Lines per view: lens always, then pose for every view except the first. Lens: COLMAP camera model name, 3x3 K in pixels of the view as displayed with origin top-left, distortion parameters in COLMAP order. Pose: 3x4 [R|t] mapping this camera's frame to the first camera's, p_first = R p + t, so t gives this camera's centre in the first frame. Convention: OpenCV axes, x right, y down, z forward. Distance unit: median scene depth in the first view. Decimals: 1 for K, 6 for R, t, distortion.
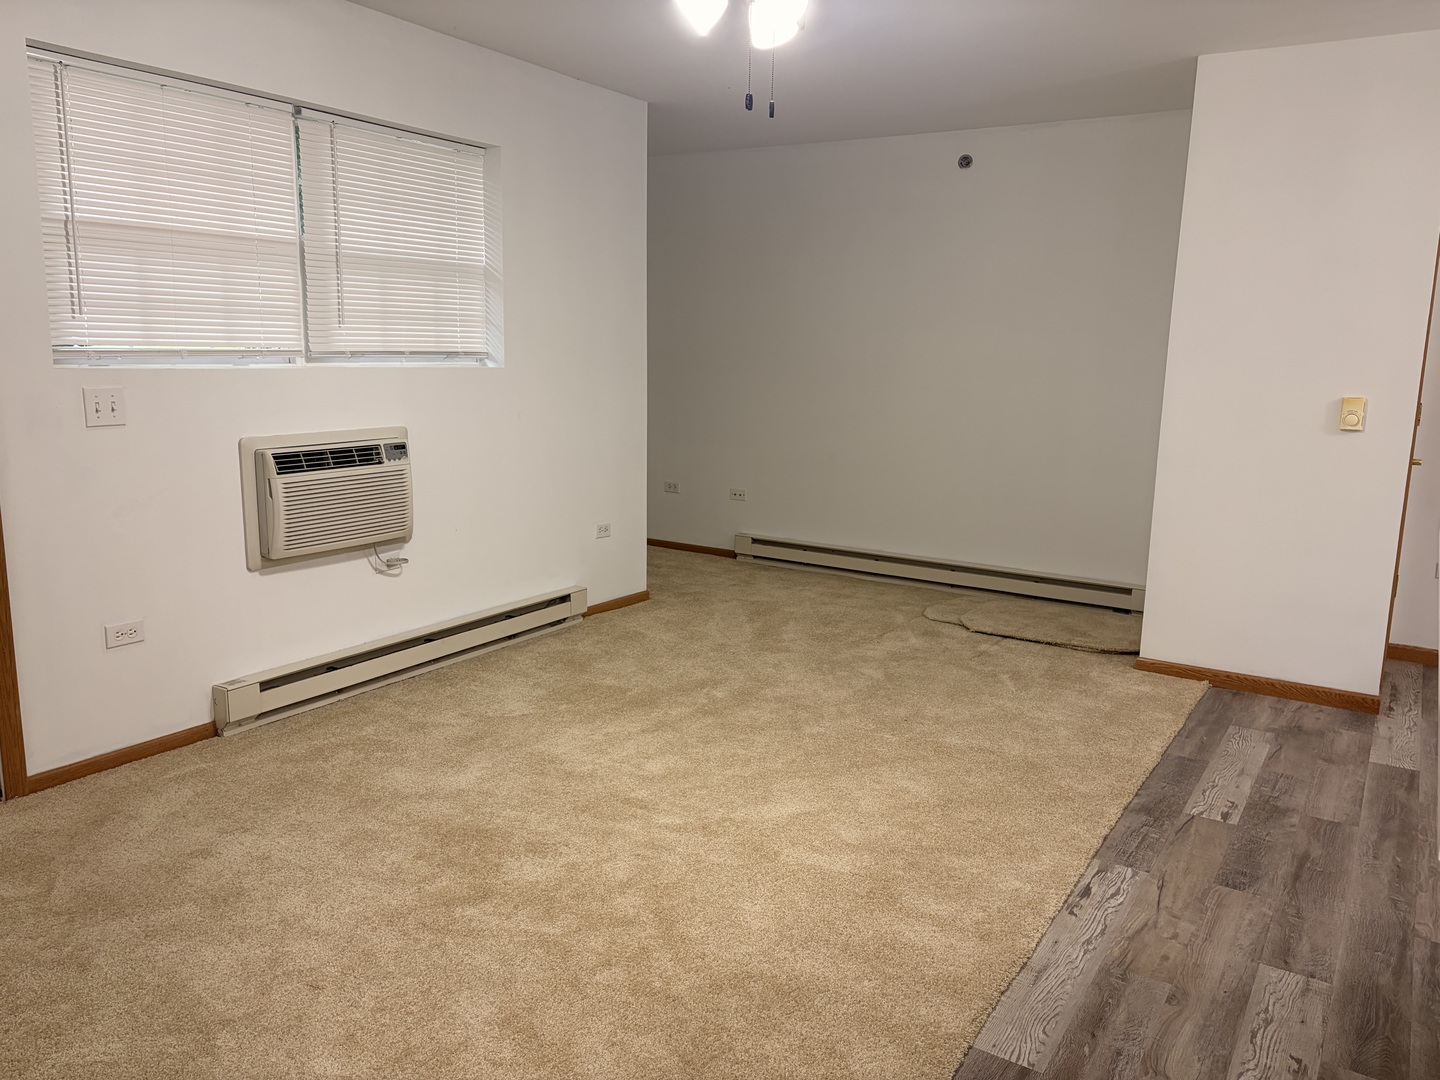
lens RADIAL K [[1084.2, 0, 719.5], [0, 1084.2, 536.9], [0, 0, 1]] dist [0.053401, -0.033286]
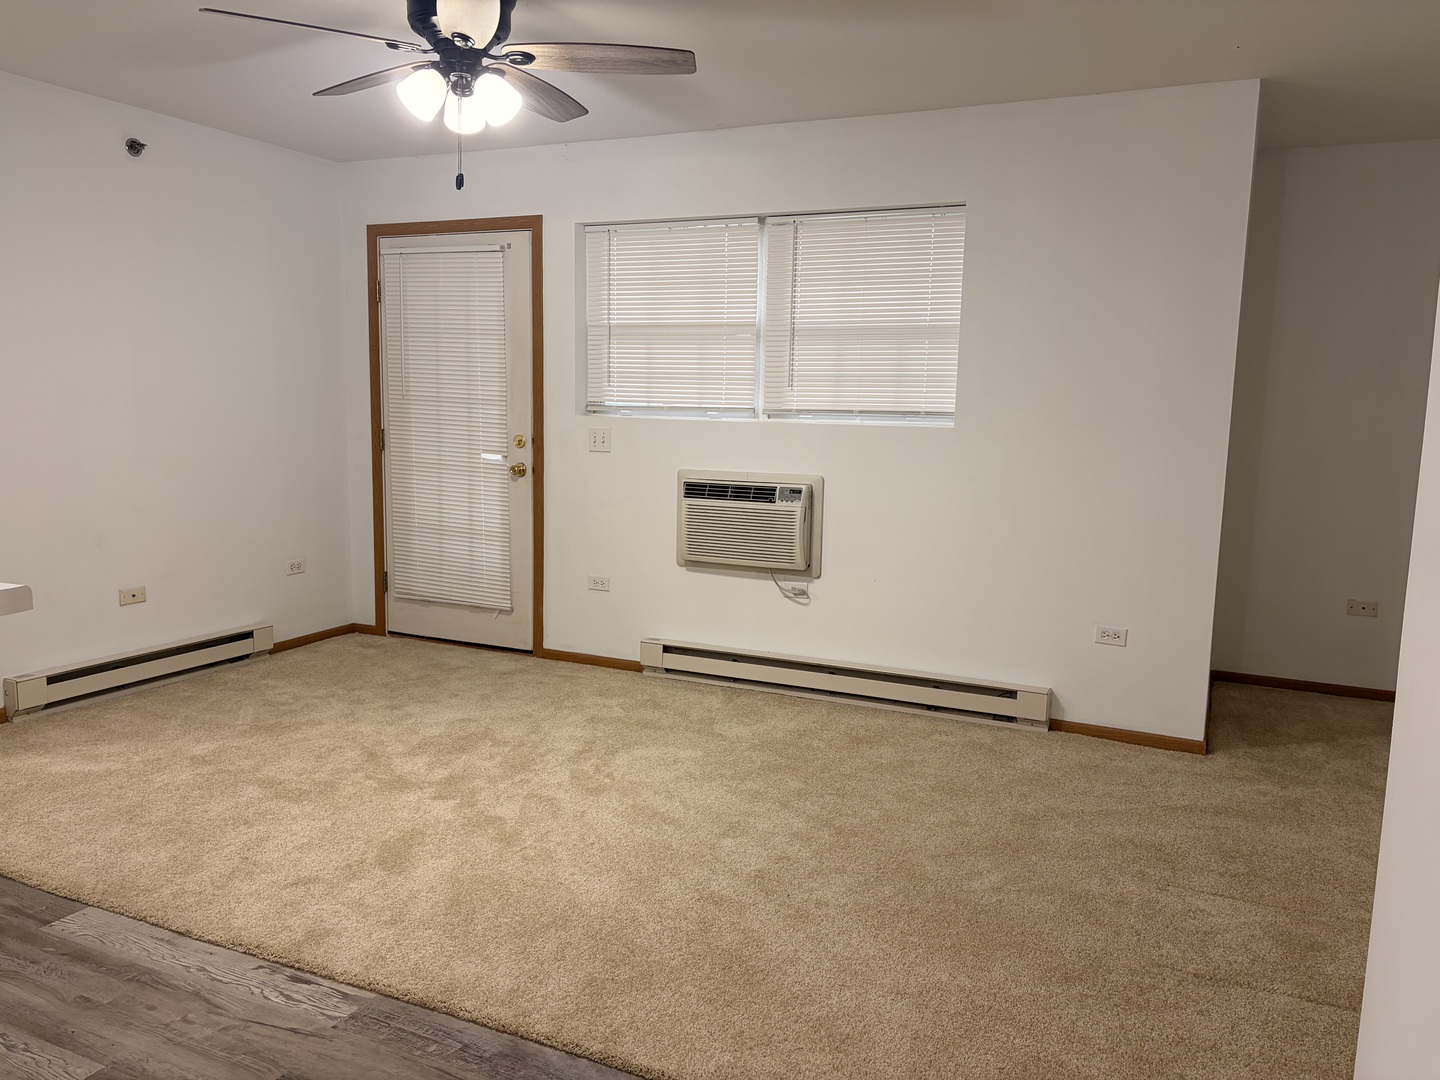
lens RADIAL K [[1084.2, 0, 724.2], [0, 1084.2, 551.2], [0, 0, 1]] dist [0.053401, -0.033286]
pose [[0.129975, 0.131633, -0.982741, 0.827205], [-0.189418, 0.976190, 0.105704, -0.127810], [0.973256, 0.172410, 0.151814, 0.764082]]
